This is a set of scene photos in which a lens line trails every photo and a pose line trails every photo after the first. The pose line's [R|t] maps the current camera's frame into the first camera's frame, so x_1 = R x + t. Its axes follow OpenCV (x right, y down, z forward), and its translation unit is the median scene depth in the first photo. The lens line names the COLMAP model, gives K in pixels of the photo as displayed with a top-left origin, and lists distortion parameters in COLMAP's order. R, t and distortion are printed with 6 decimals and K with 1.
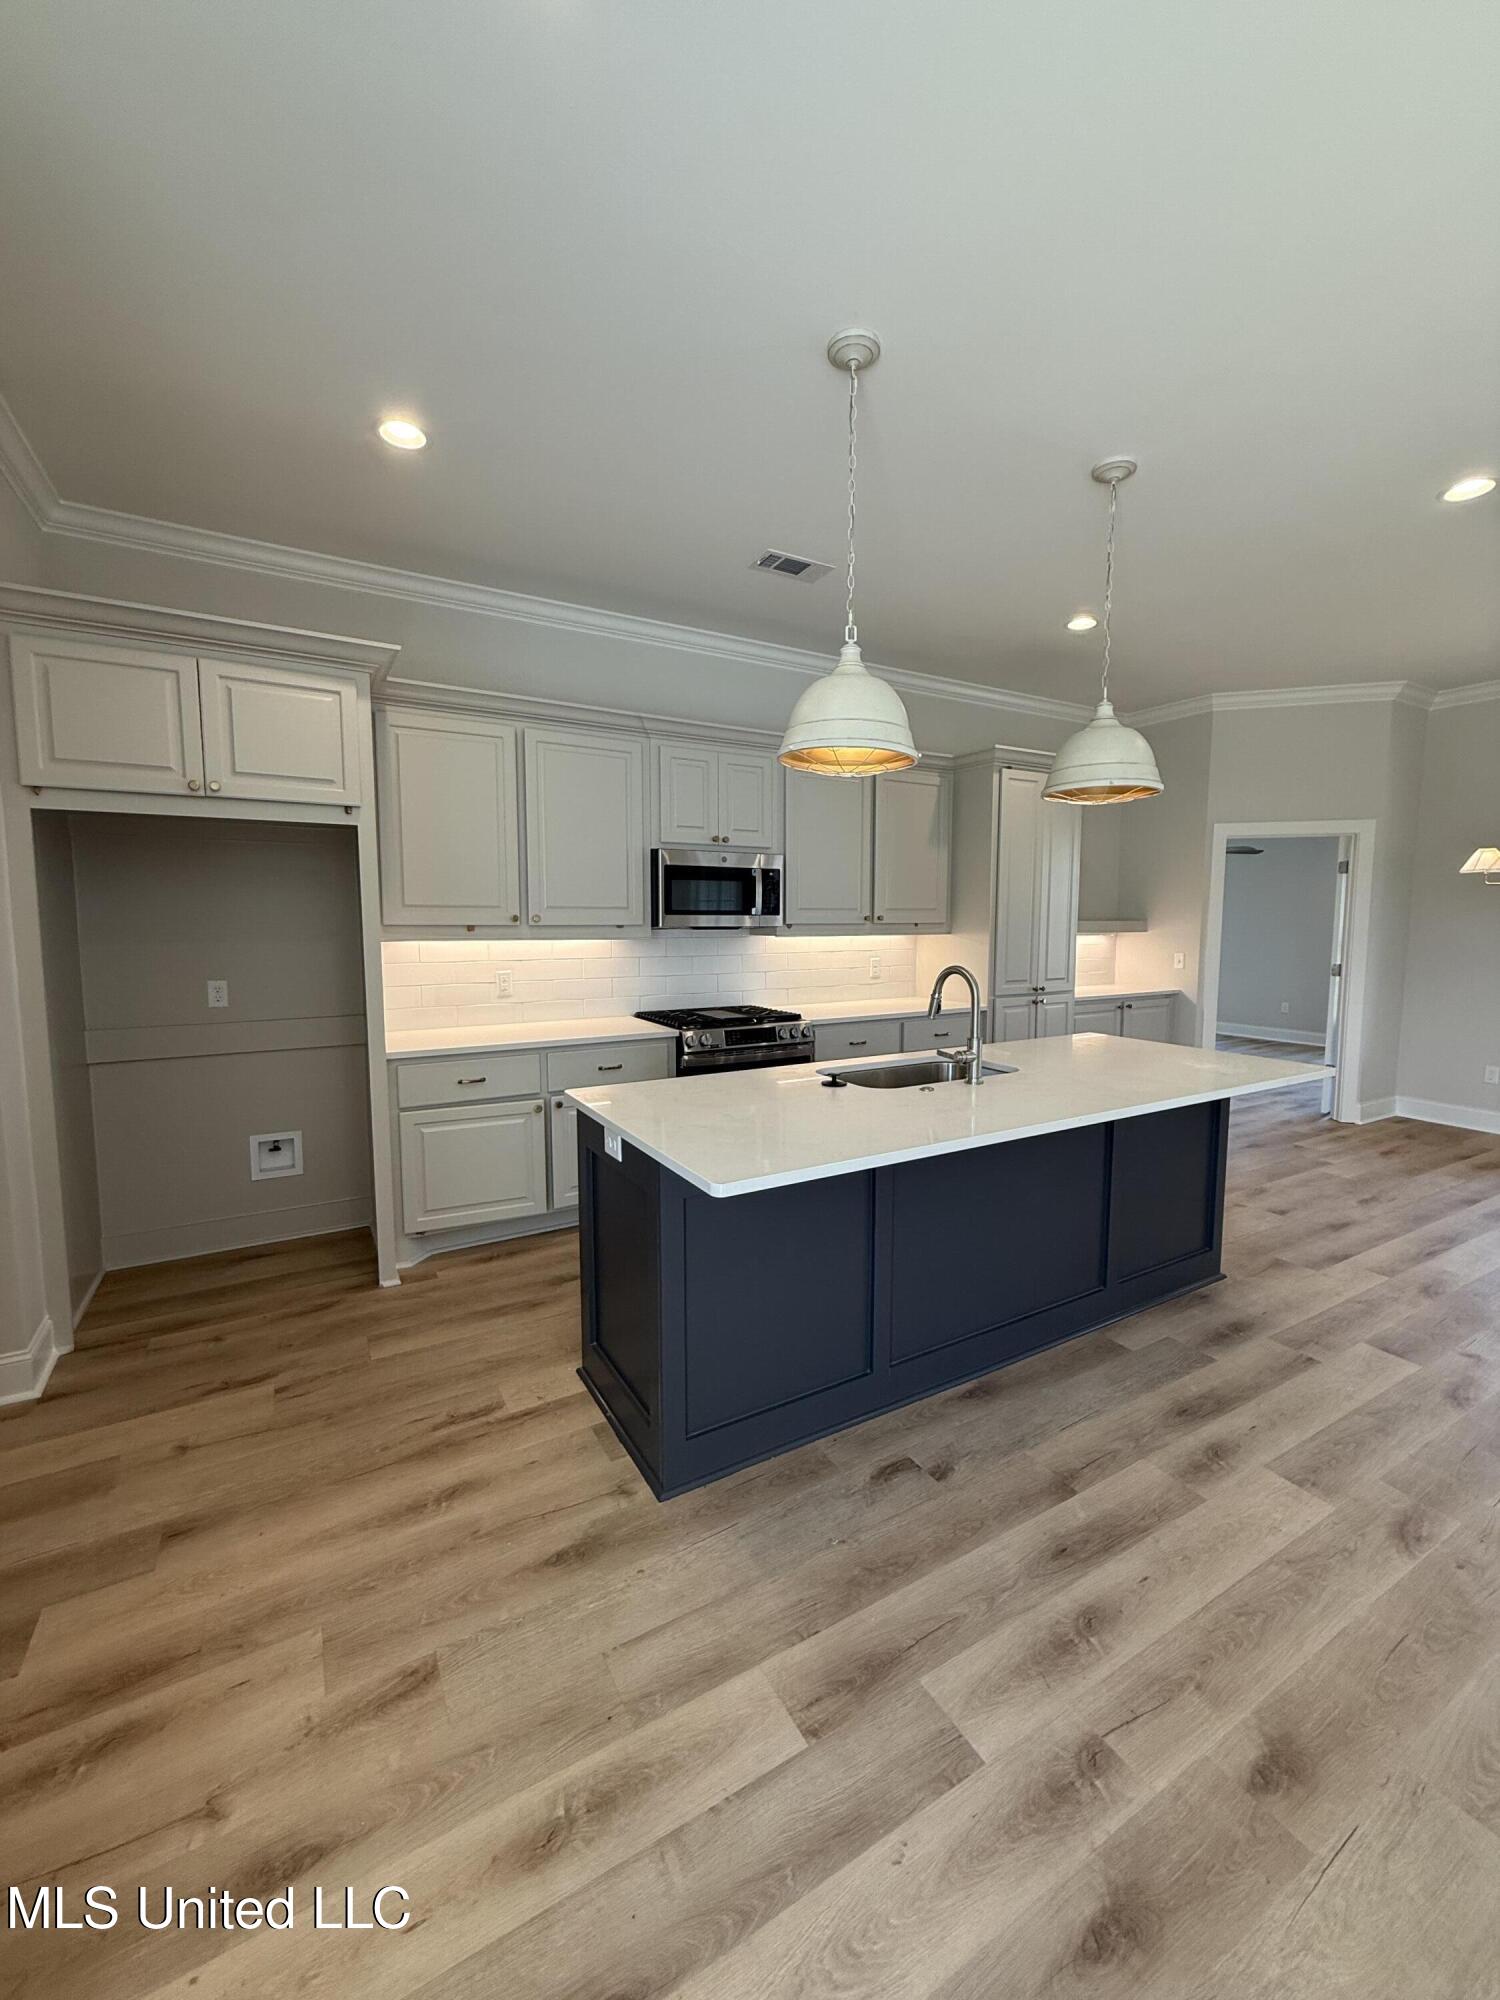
lens RADIAL K [[800.7, 0, 753.2], [0, 800.7, 993.7], [0, 0, 1]] dist [-0.000329, -0.000518]
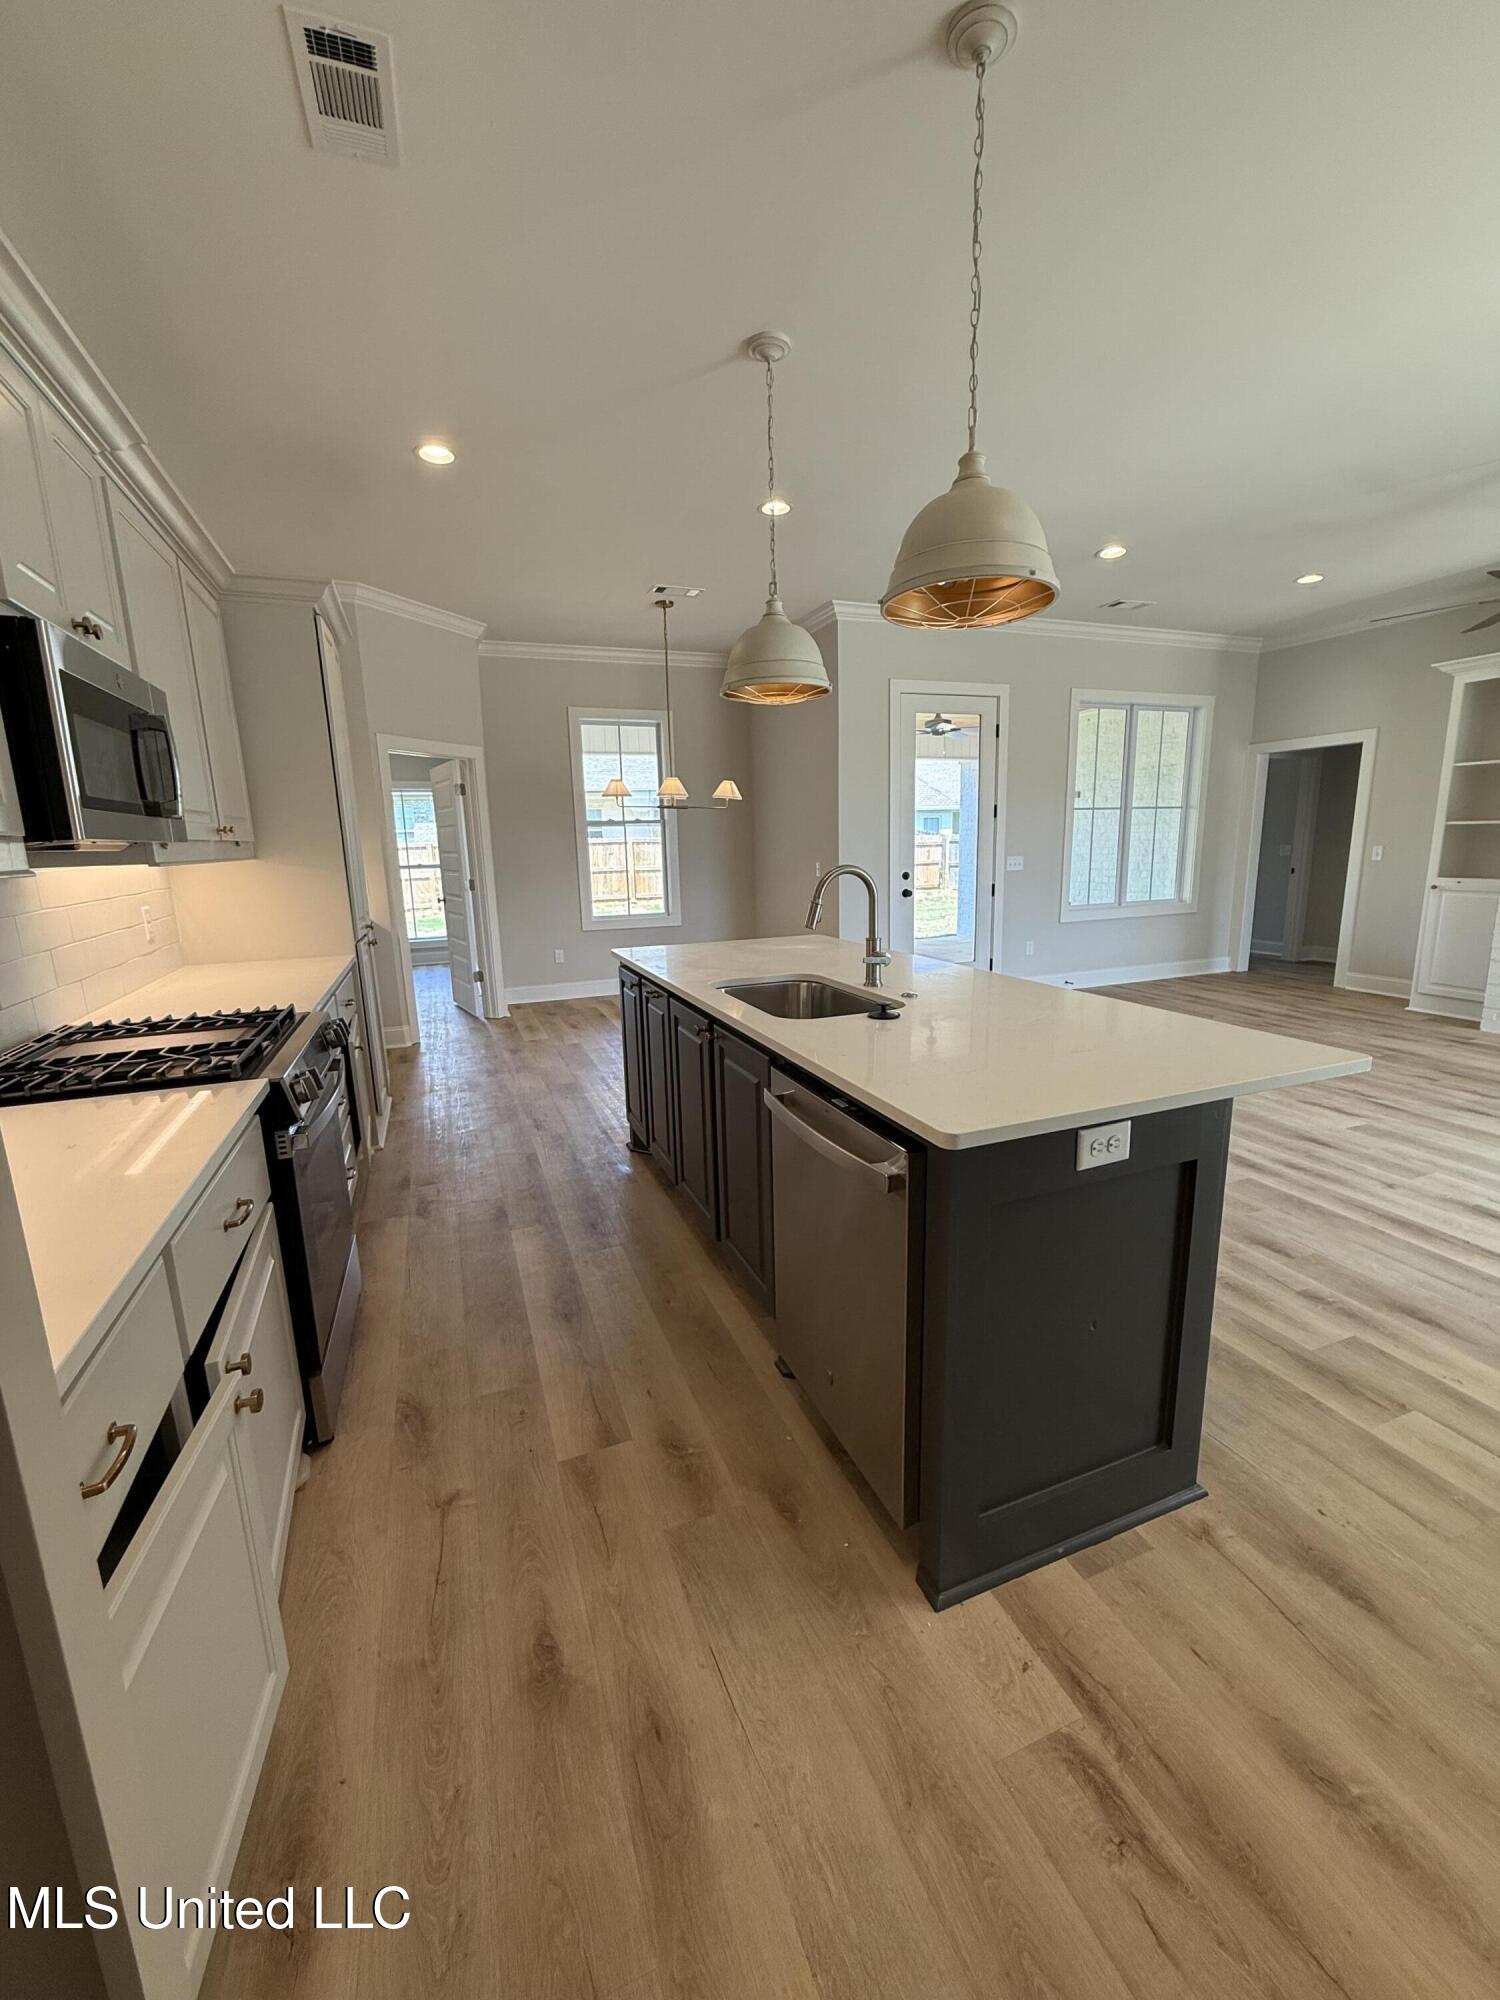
lens RADIAL K [[800.7, 0, 751.0], [0, 800.7, 1000.9], [0, 0, 1]] dist [-0.000329, -0.000518]
pose [[0.148371, -0.198020, 0.968904, -0.558343], [0.116954, 0.976386, 0.181640, -0.051804], [-0.981992, 0.086367, 0.168026, 0.794297]]
